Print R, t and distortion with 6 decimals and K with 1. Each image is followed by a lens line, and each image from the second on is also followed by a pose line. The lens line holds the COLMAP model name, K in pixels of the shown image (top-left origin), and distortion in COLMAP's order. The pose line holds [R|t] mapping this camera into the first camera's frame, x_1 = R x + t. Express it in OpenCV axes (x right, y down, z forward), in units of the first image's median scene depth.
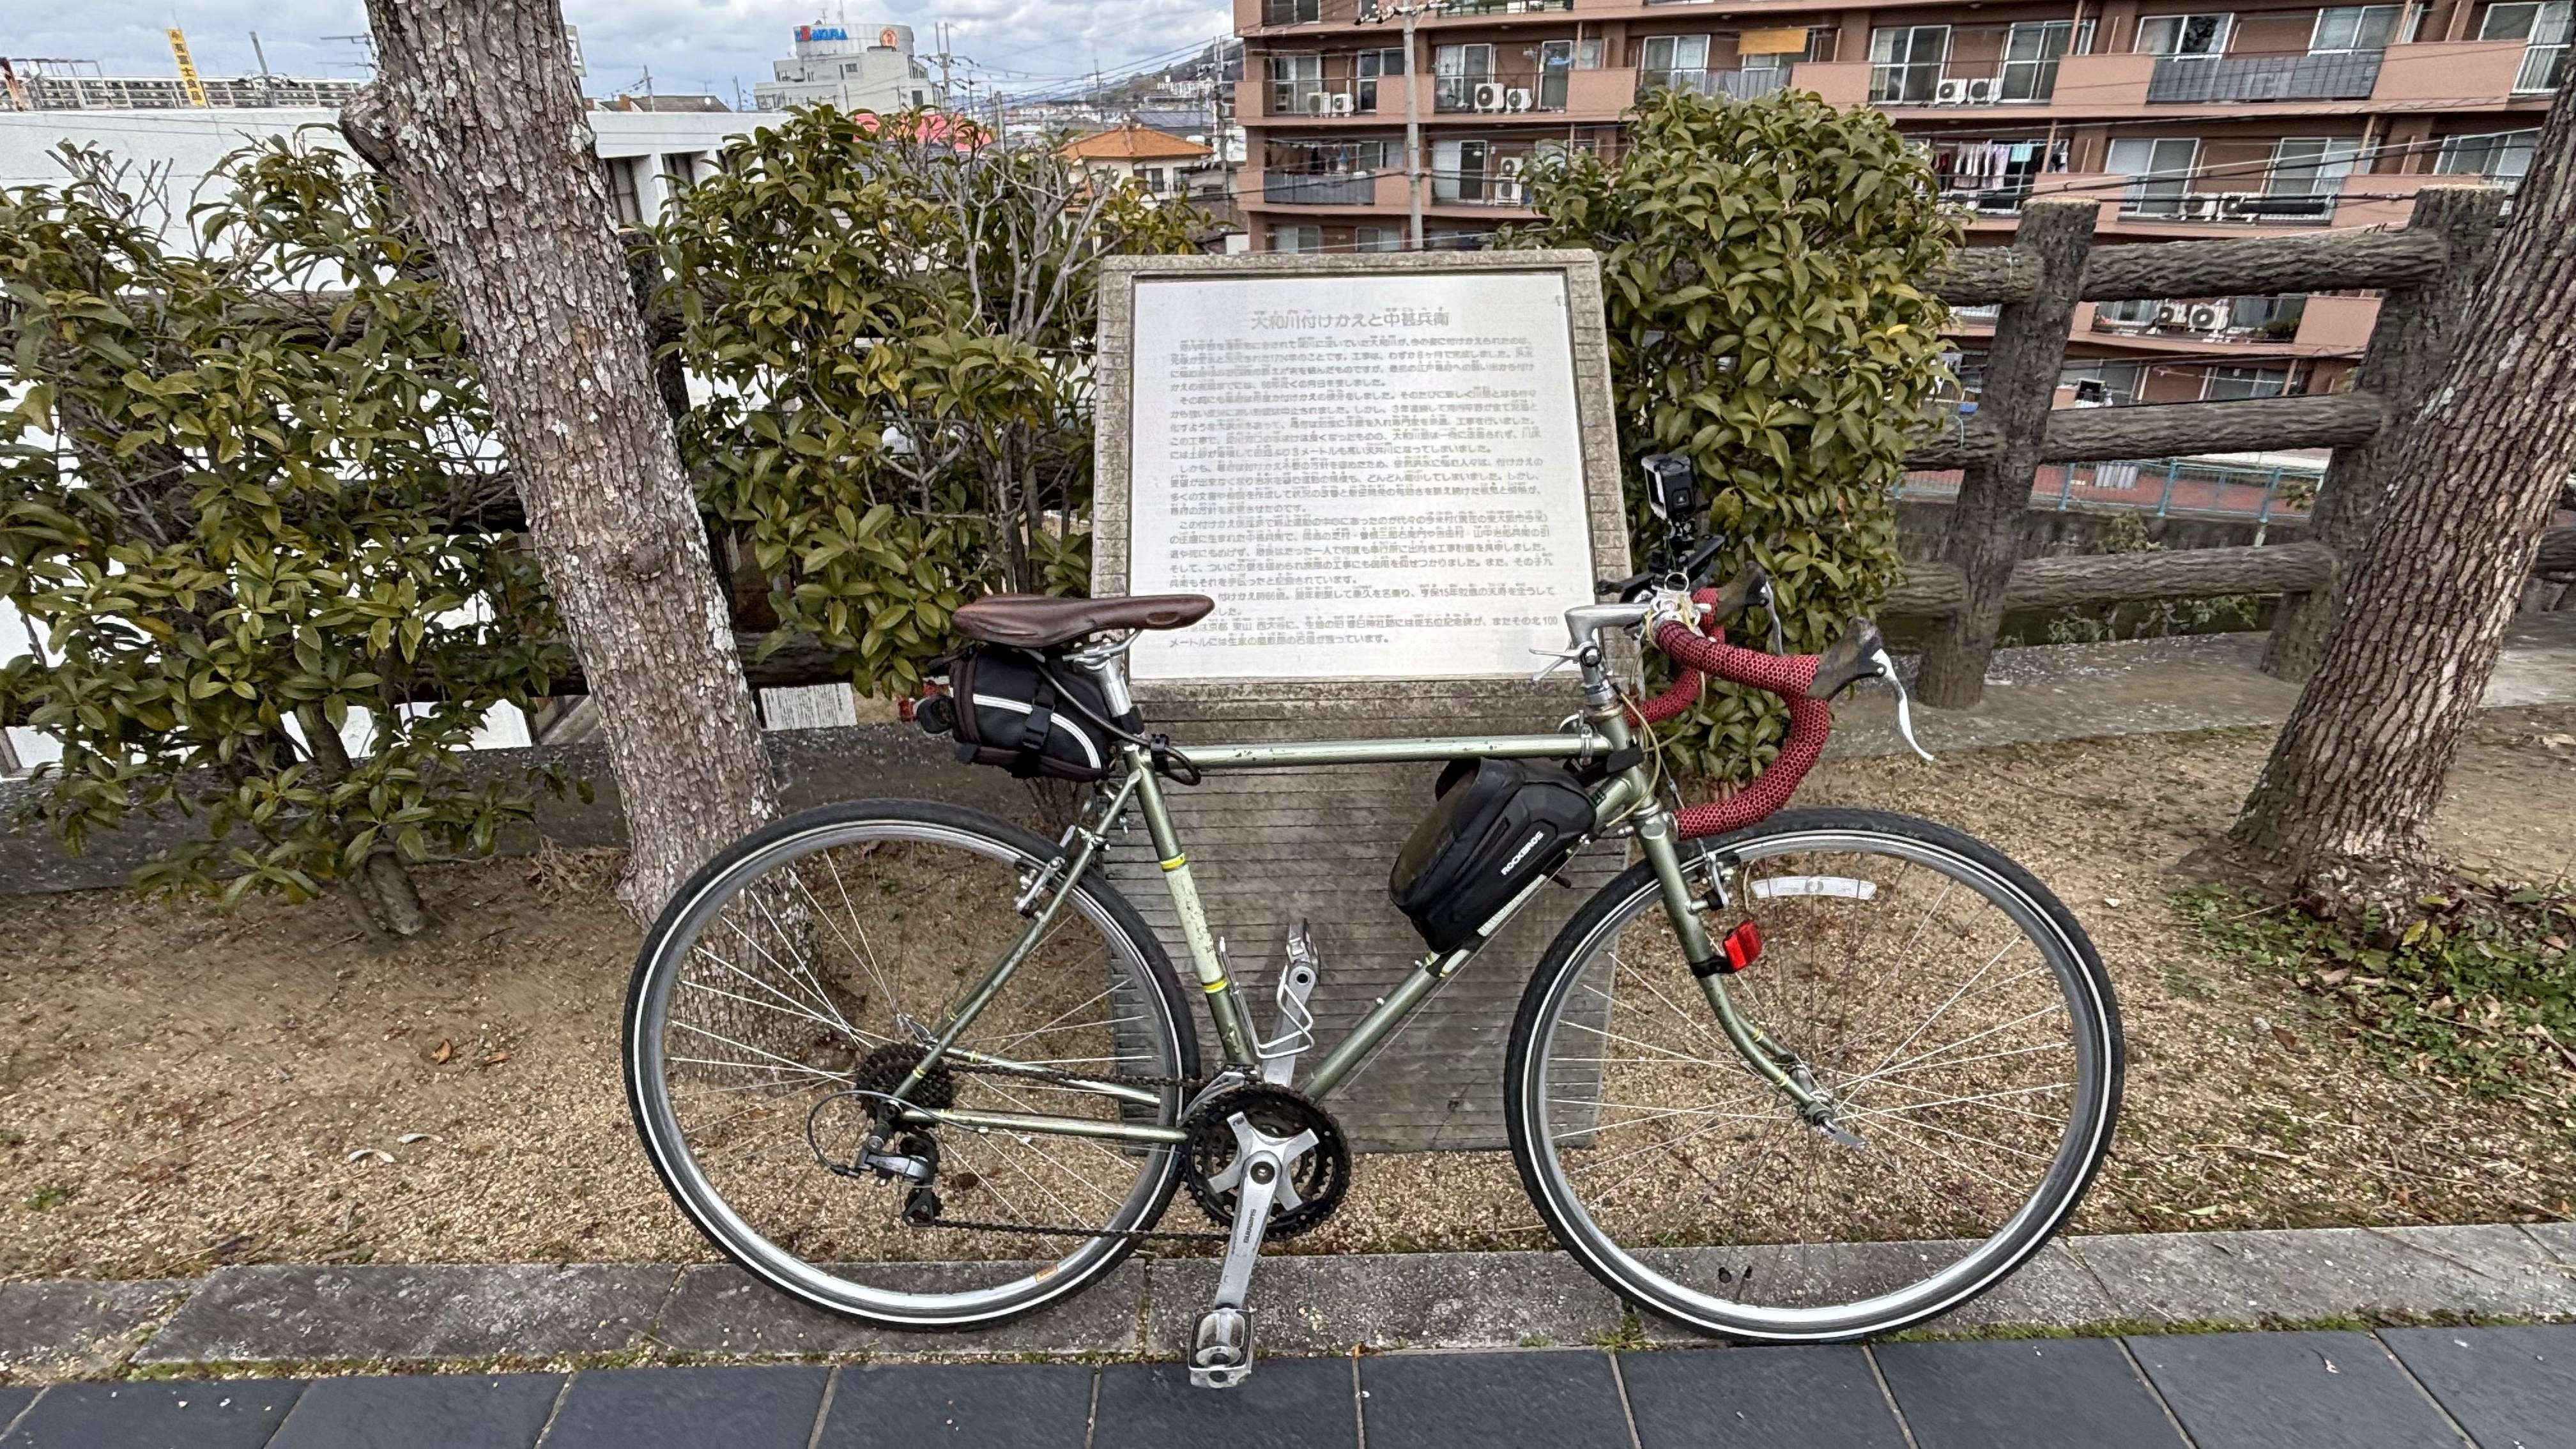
lens RADIAL K [[1334.3, 0, 1298.7], [0, 1334.3, 724.9], [0, 0, 1]] dist [0.002662, -0.002997]
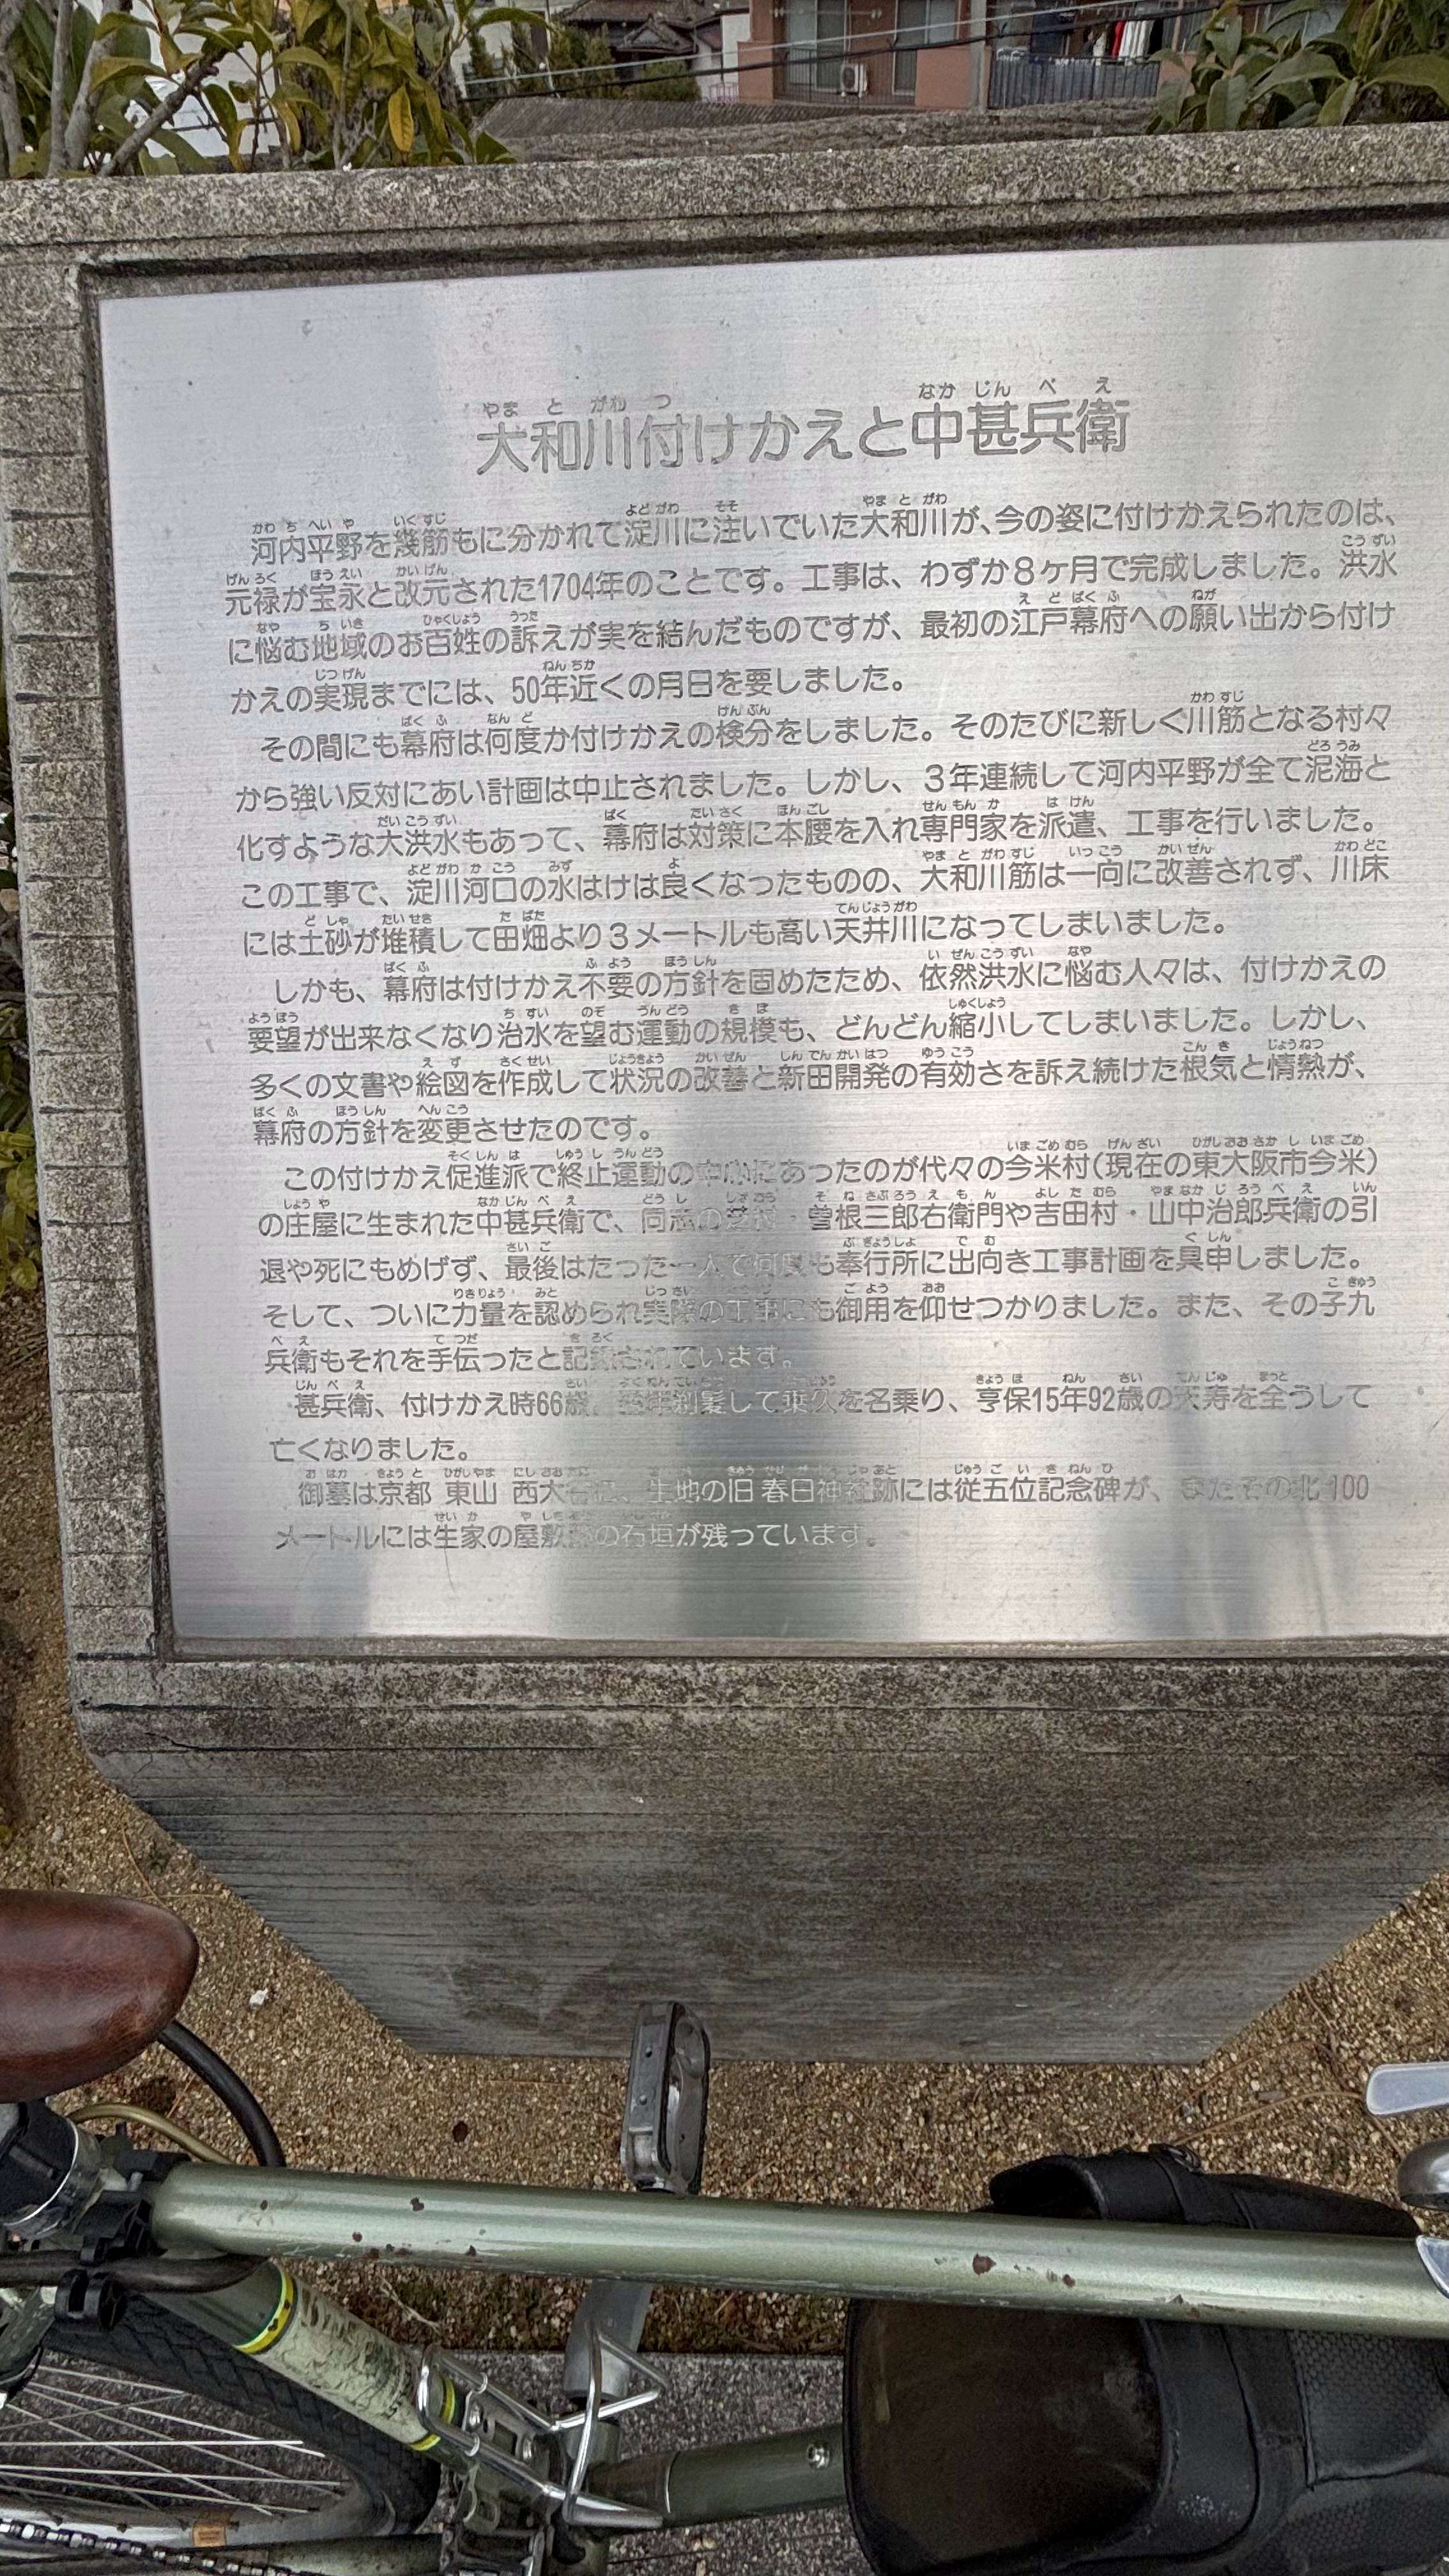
lens RADIAL K [[1334.3, 0, 730.8], [0, 1334.3, 1288.5], [0, 0, 1]] dist [0.002662, -0.002997]
pose [[0.998743, 0.014306, -0.048042, 0.044626], [0.006043, 0.917054, 0.398718, -0.269901], [0.049761, -0.398507, 0.915814, 0.705954]]
